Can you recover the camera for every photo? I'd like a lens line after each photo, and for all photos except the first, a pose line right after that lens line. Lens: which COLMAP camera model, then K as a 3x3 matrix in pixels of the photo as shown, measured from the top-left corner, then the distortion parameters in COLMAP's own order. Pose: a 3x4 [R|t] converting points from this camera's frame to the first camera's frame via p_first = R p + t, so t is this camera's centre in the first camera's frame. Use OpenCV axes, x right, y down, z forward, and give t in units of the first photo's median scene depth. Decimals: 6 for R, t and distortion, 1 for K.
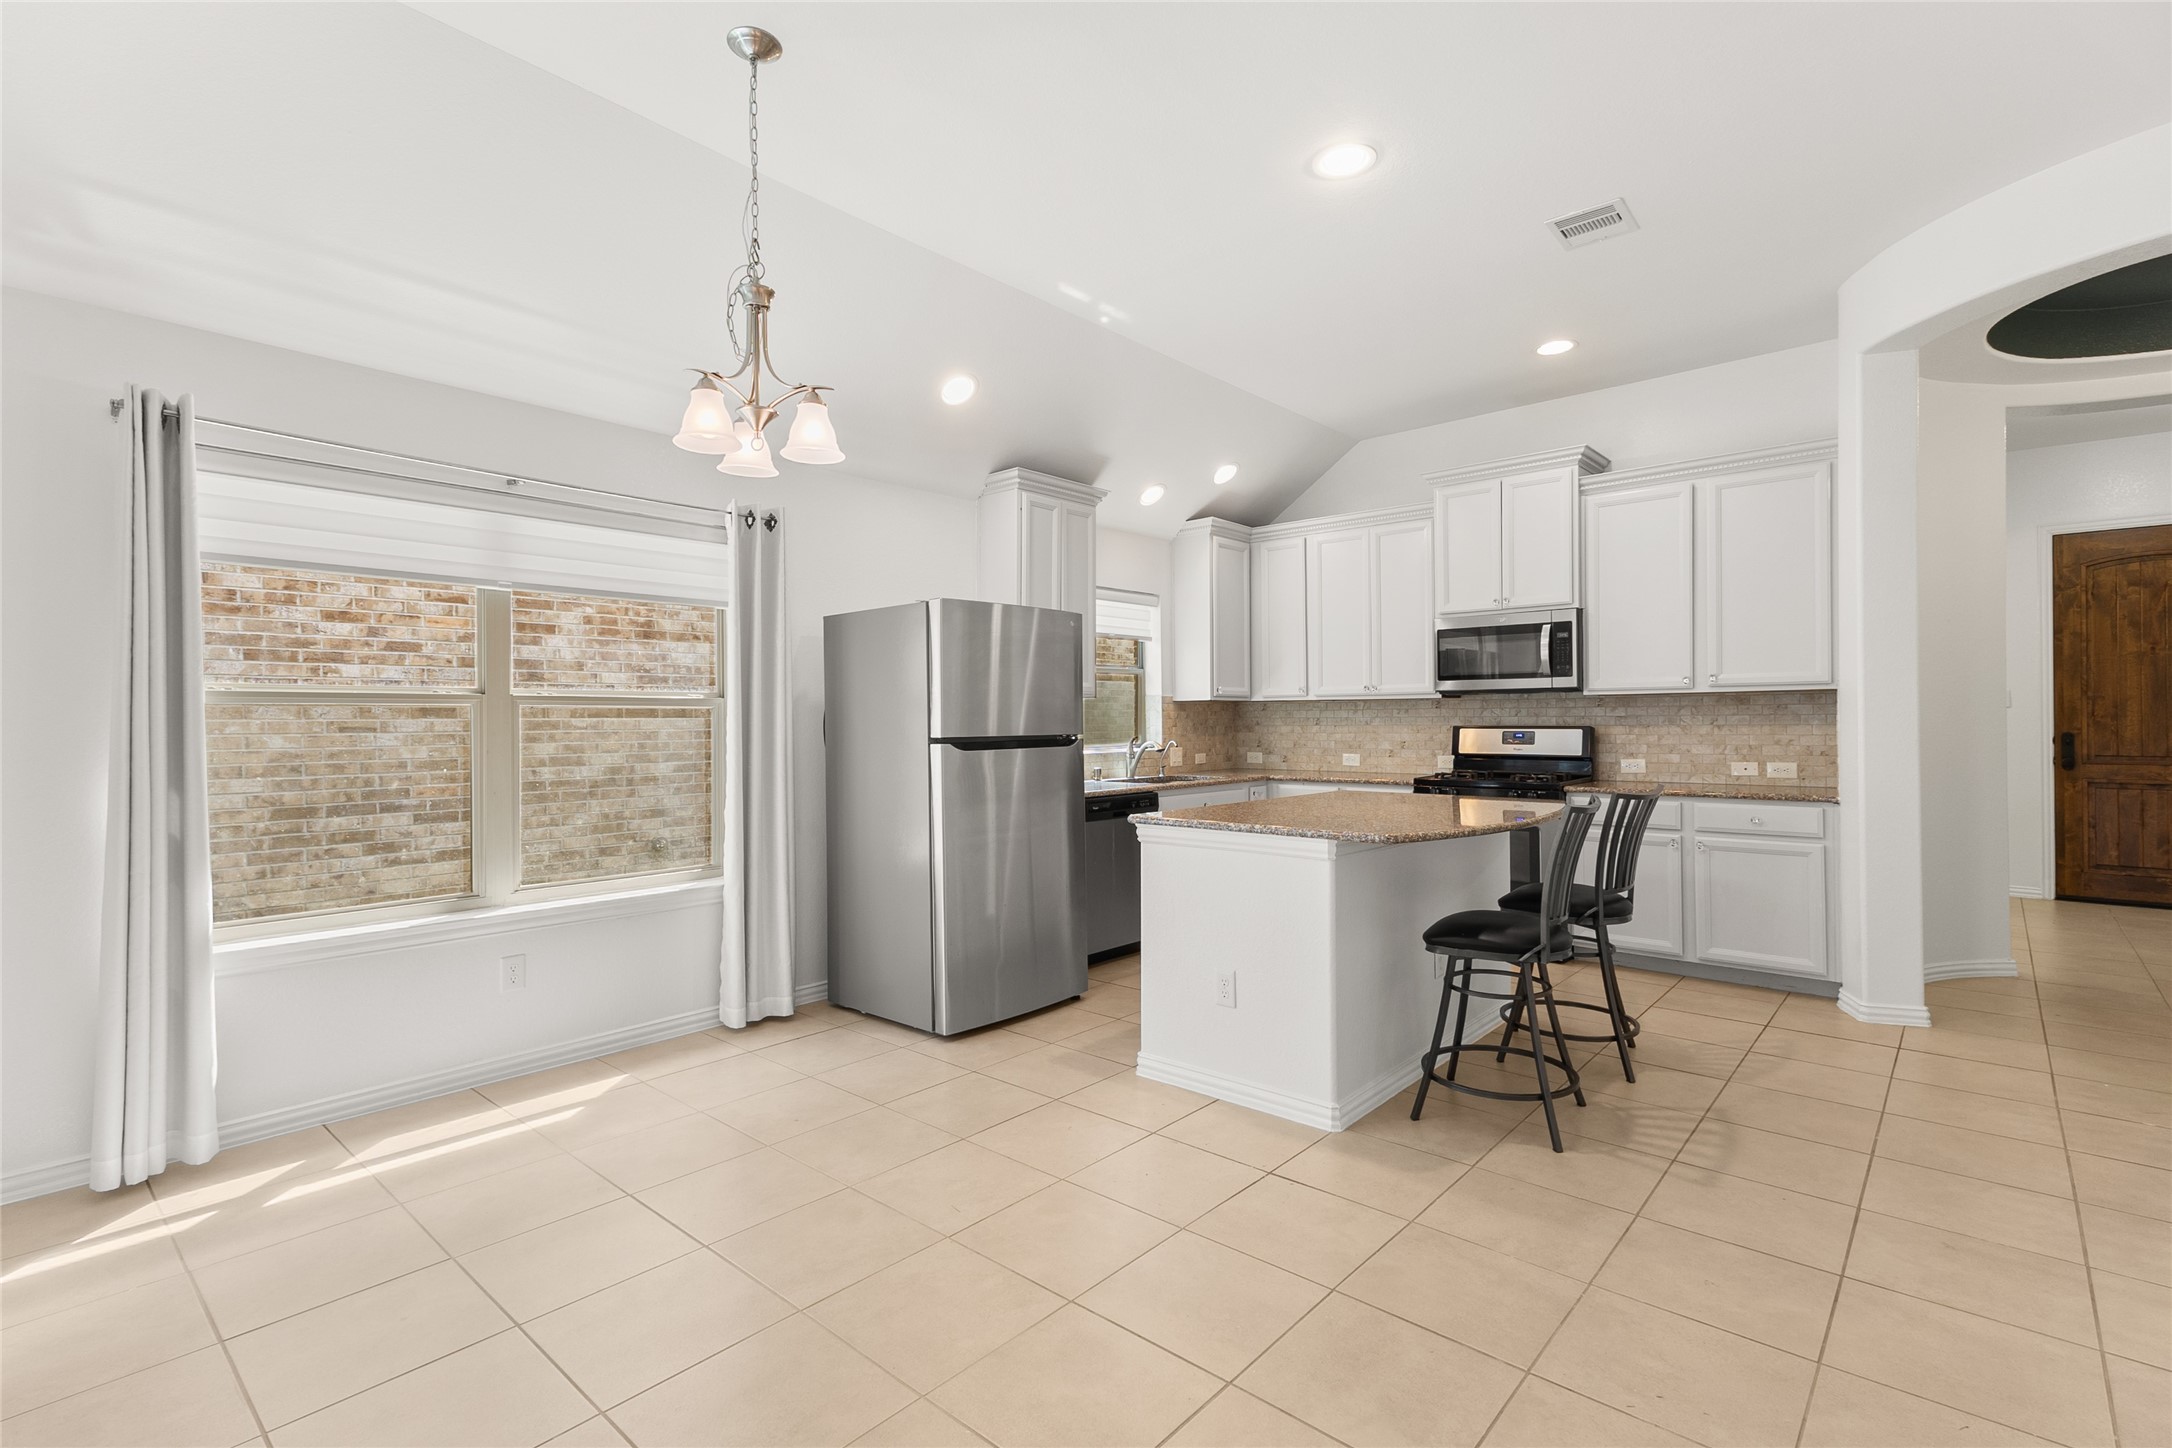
lens RADIAL K [[994.7, 0, 1083.0], [0, 994.7, 727.3], [0, 0, 1]] dist [0.024539, -0.001902]
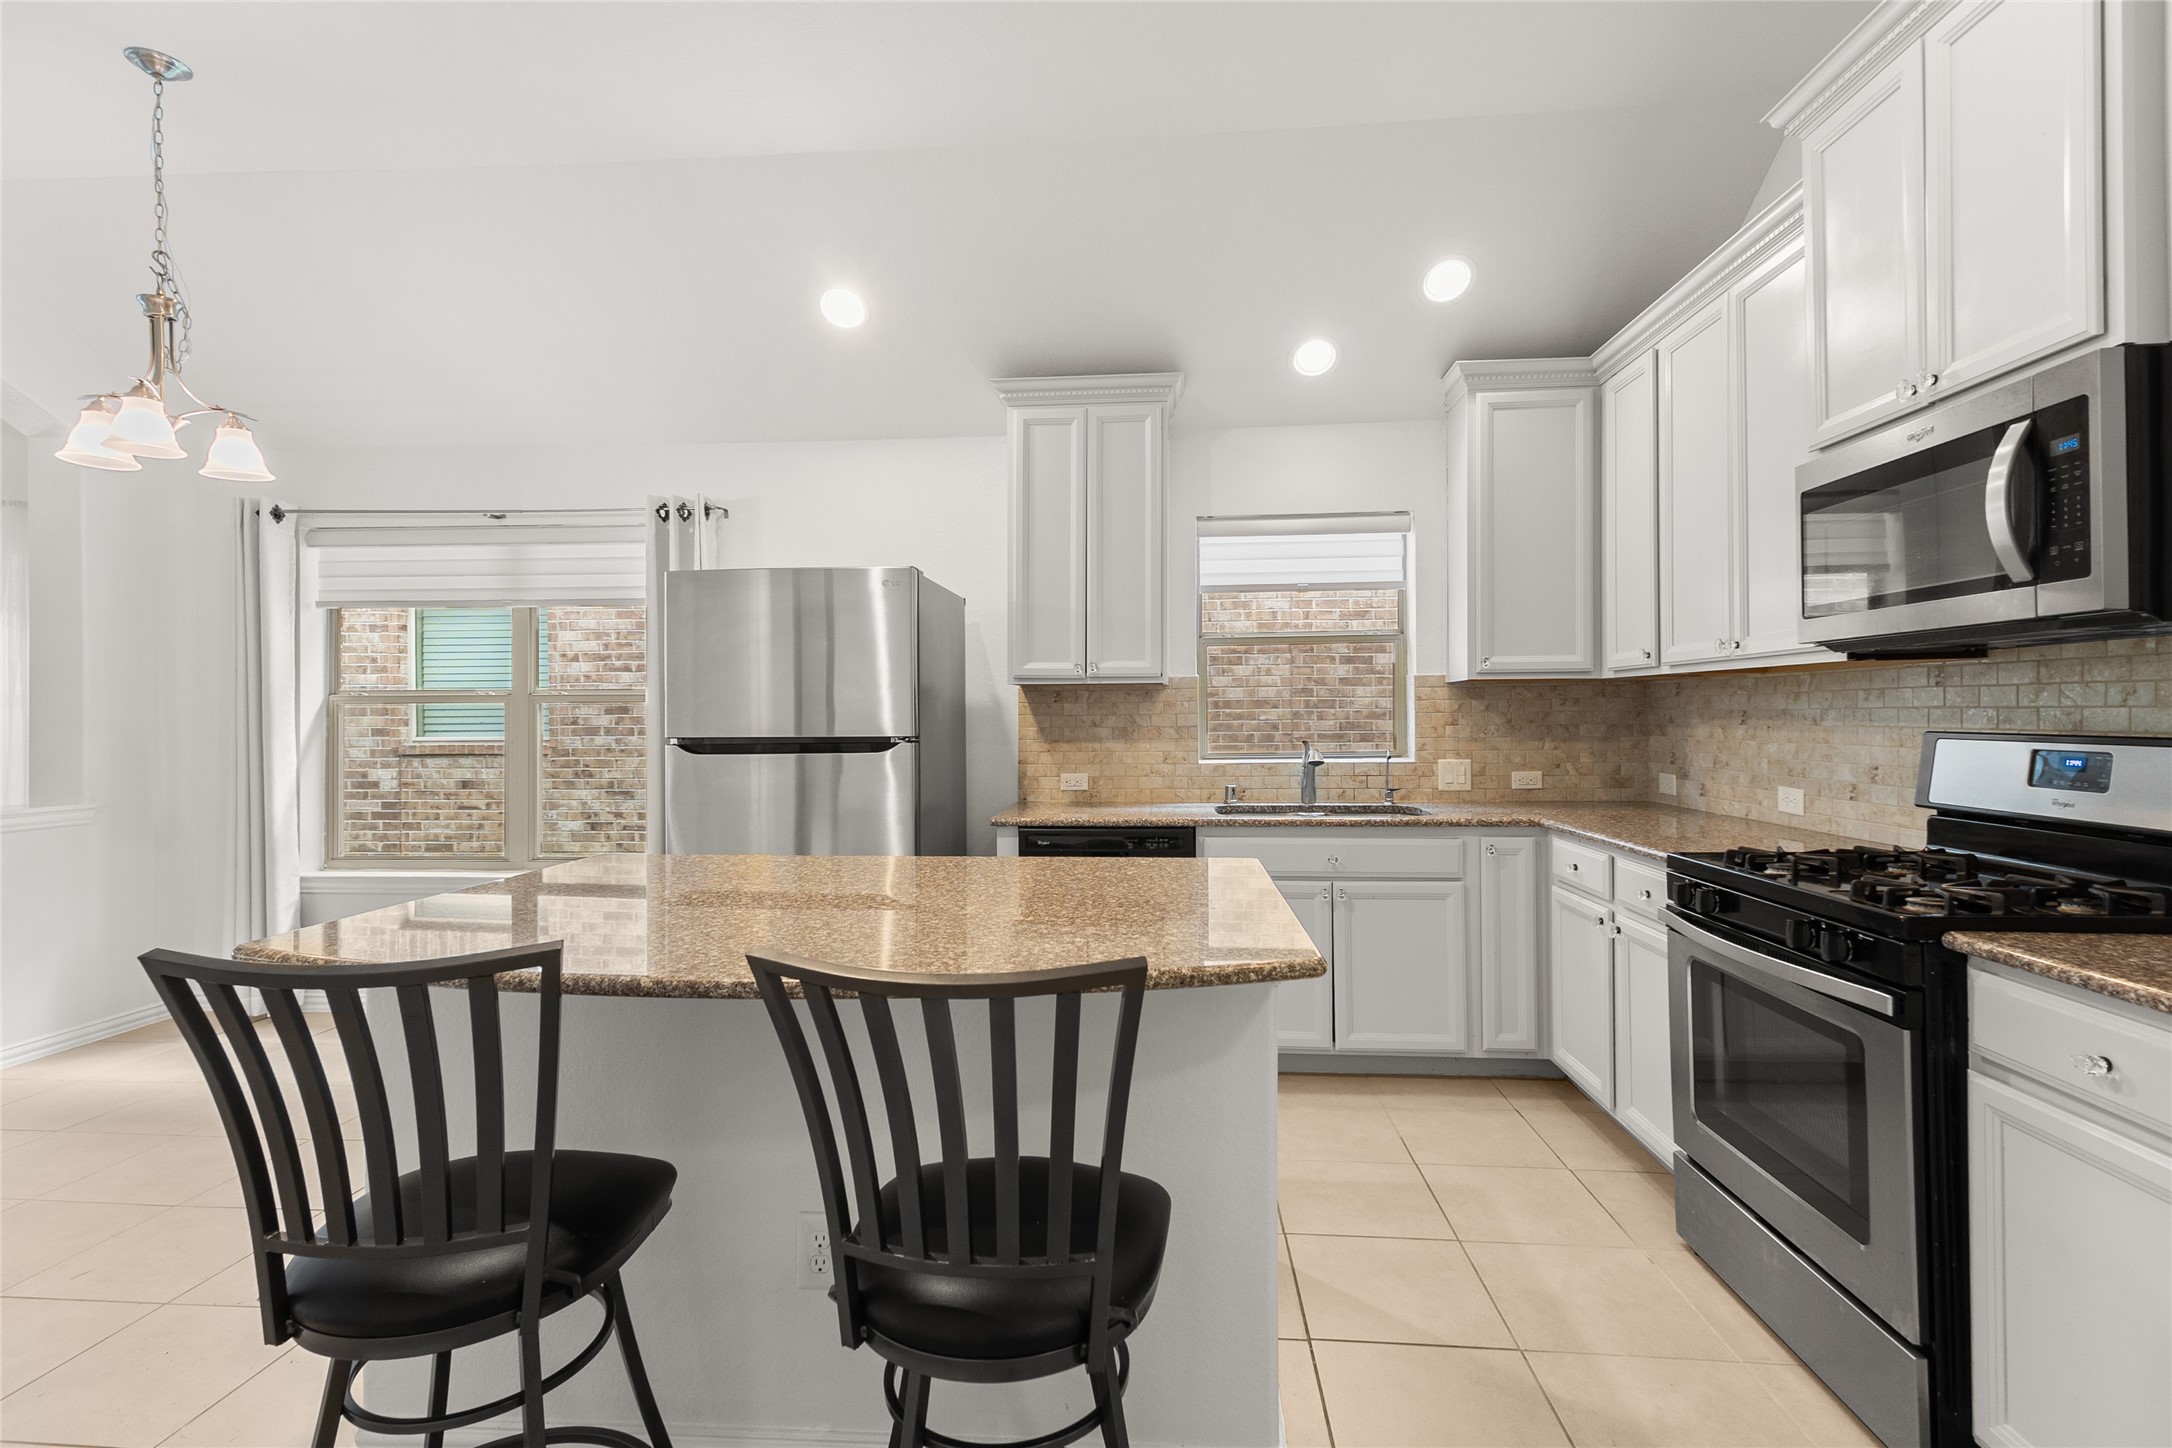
lens RADIAL K [[994.7, 0, 1095.9], [0, 994.7, 720.8], [0, 0, 1]] dist [0.024539, -0.001902]
pose [[0.606820, 0.006710, -0.794811, 0.524763], [-0.003485, 0.999977, 0.005781, -0.007129], [0.794831, -0.000738, 0.606830, 0.544695]]
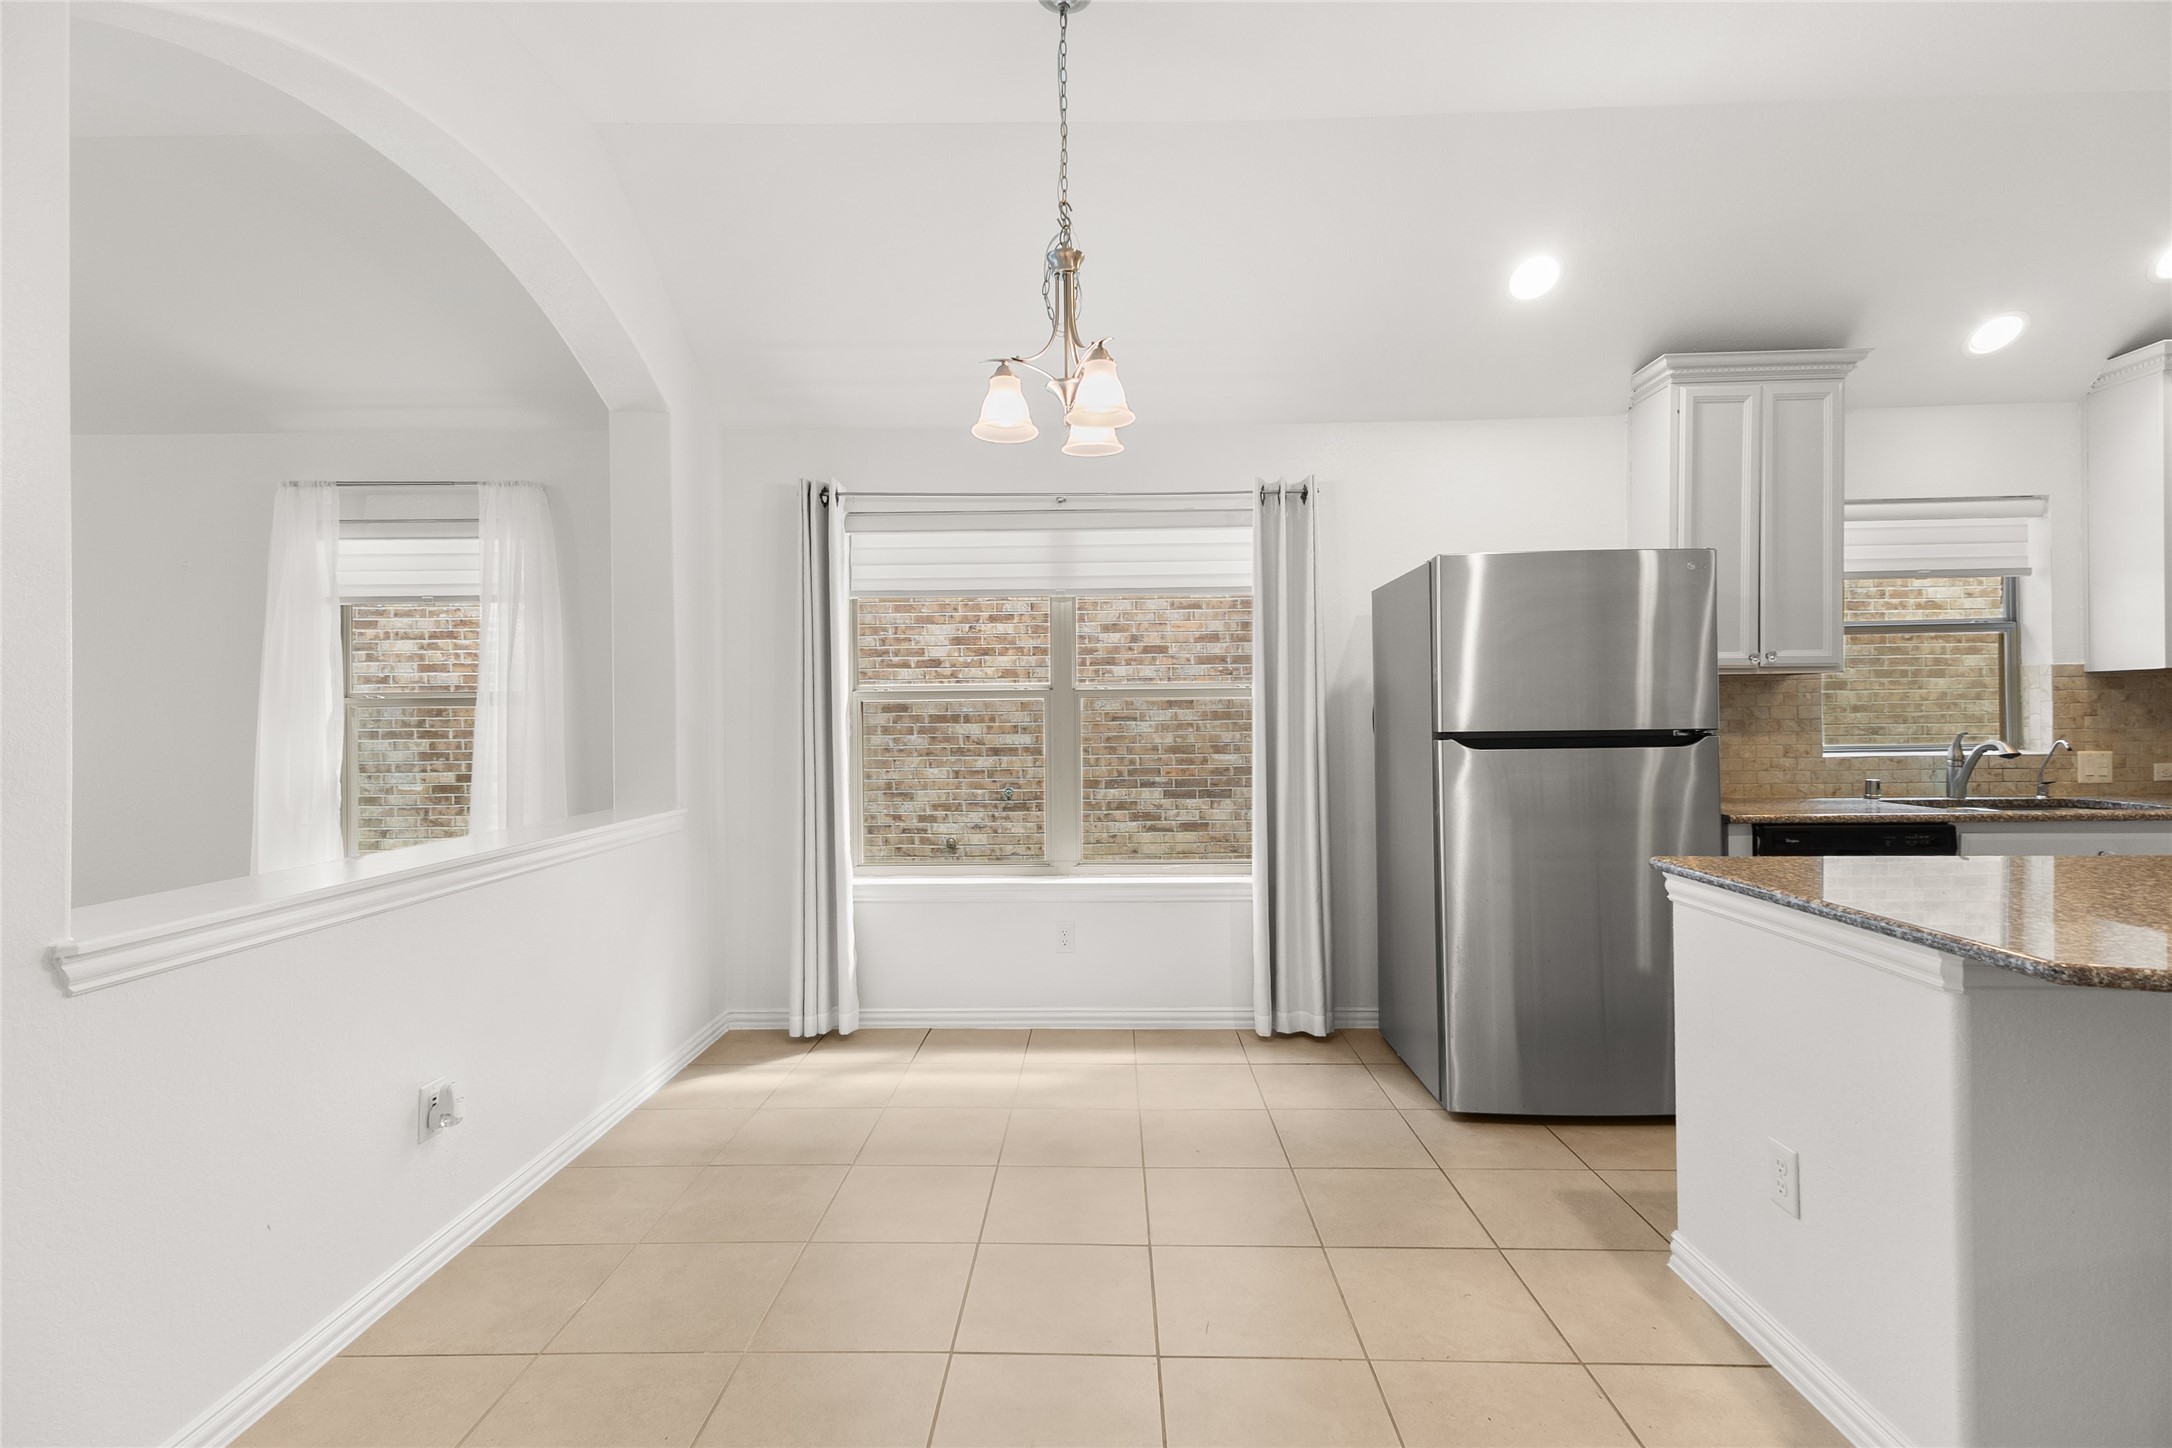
lens RADIAL K [[994.7, 0, 1091.6], [0, 994.7, 724.1], [0, 0, 1]] dist [0.024539, -0.001902]
pose [[0.650464, 0.005982, -0.759513, 0.194719], [0.001658, 0.999955, 0.009295, -0.002658], [0.759535, -0.007306, 0.650425, 0.194012]]
